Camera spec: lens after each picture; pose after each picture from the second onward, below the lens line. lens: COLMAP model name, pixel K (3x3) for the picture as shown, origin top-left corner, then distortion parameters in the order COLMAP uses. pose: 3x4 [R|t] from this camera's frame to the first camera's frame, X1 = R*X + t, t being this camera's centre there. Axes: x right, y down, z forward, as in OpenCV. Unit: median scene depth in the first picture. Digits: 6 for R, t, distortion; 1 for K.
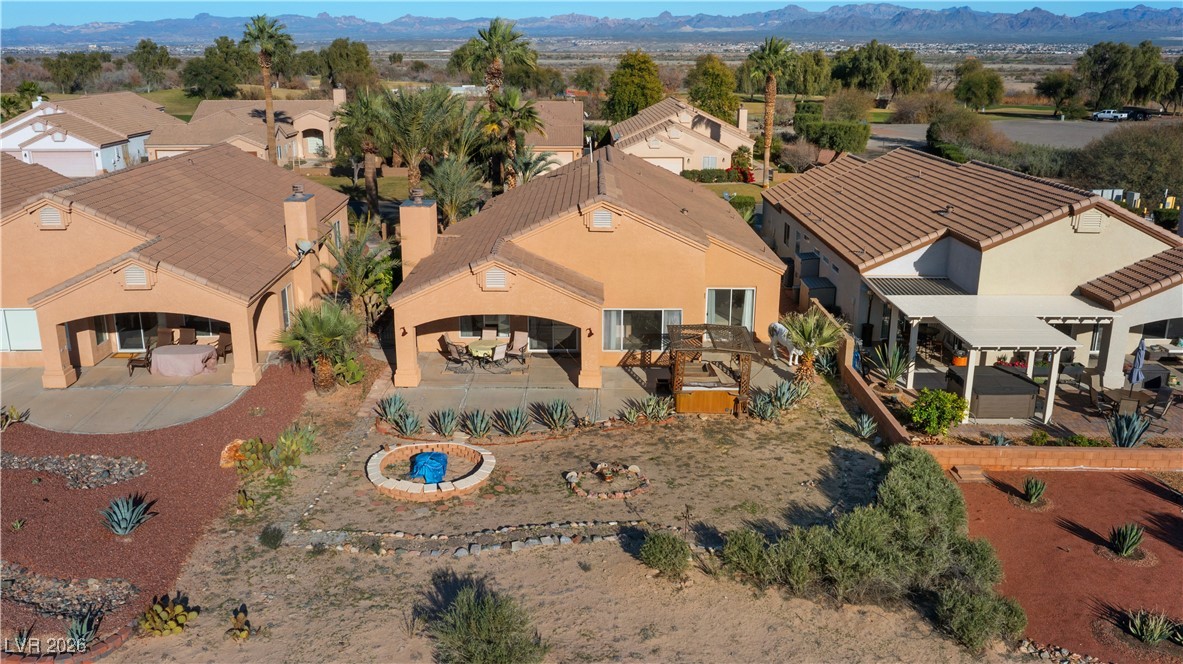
lens RADIAL K [[972.1, 0, 616.6], [0, 972.1, 328.7], [0, 0, 1]] dist [-0.016381, 0.006293]
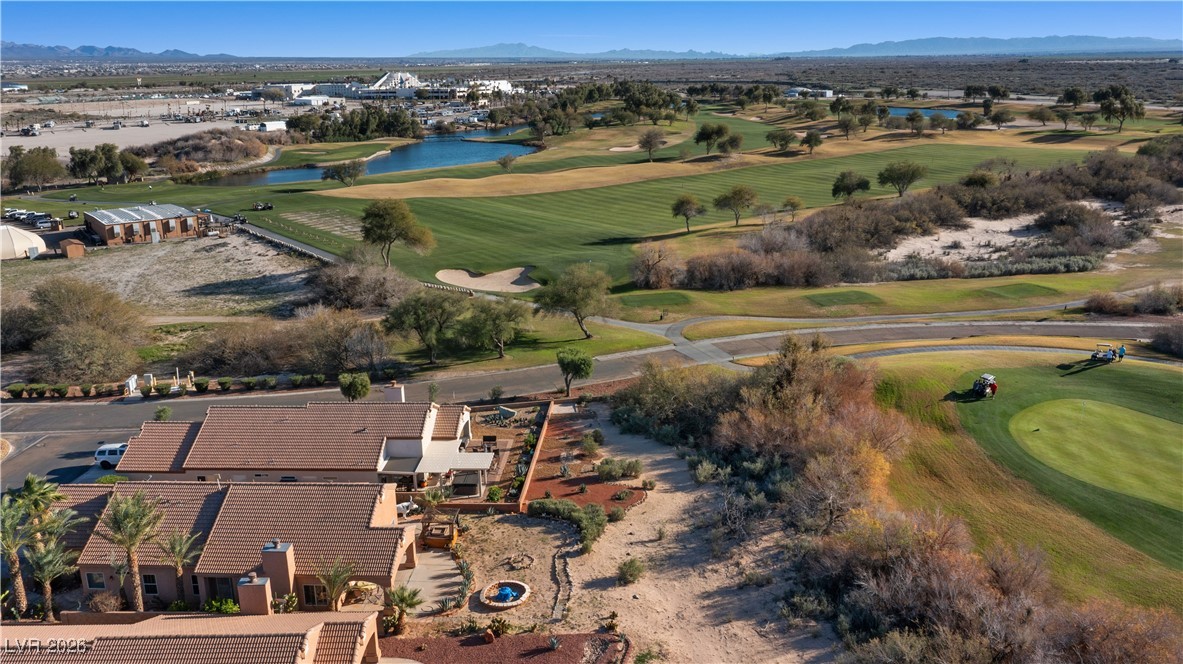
lens RADIAL K [[904.6, 0, 591.5], [0, 904.6, 332.0], [0, 0, 1]] dist [-0.015815, 0.002912]
pose [[0.065511, -0.276198, 0.958865, -1.684910], [0.285902, 0.925838, 0.247151, -0.758462], [-0.956017, 0.257951, 0.139618, 0.194295]]
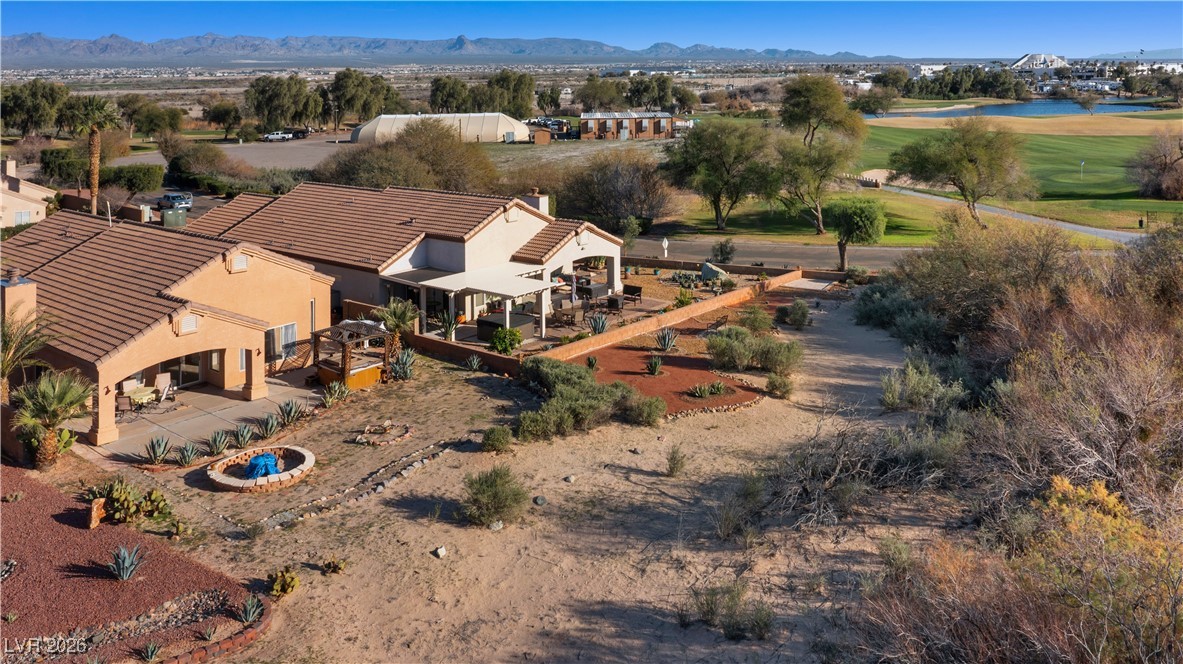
lens RADIAL K [[948.8, 0, 608.1], [0, 948.8, 59.7], [0, 0, 1]] dist [-0.009664, 0.003977]
pose [[0.646097, -0.005030, 0.763239, -0.620670], [0.226692, 0.956119, -0.185598, -0.025565], [-0.728814, 0.292935, 0.618886, -0.188781]]
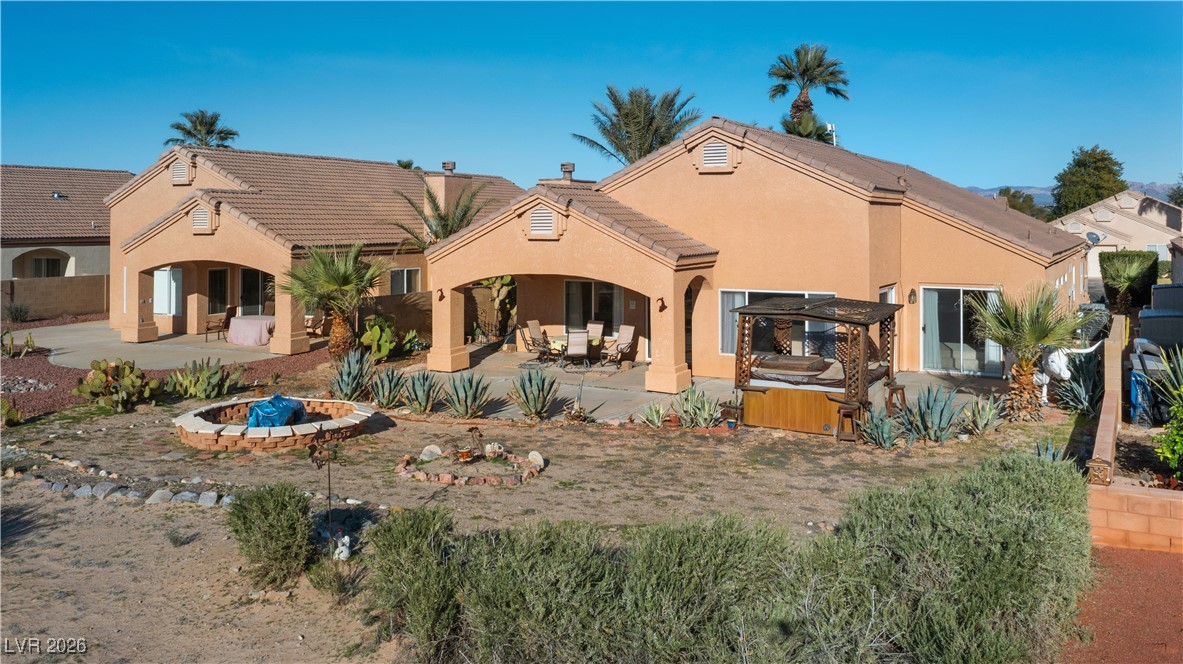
lens RADIAL K [[972.9, 0, 601.6], [0, 972.9, 214.6], [0, 0, 1]] dist [-0.010458, 0.001178]
pose [[0.863211, -0.017308, -0.504546, 0.254812], [-0.126357, 0.960195, -0.249118, 0.107666], [0.488774, 0.278795, 0.826664, 0.378351]]
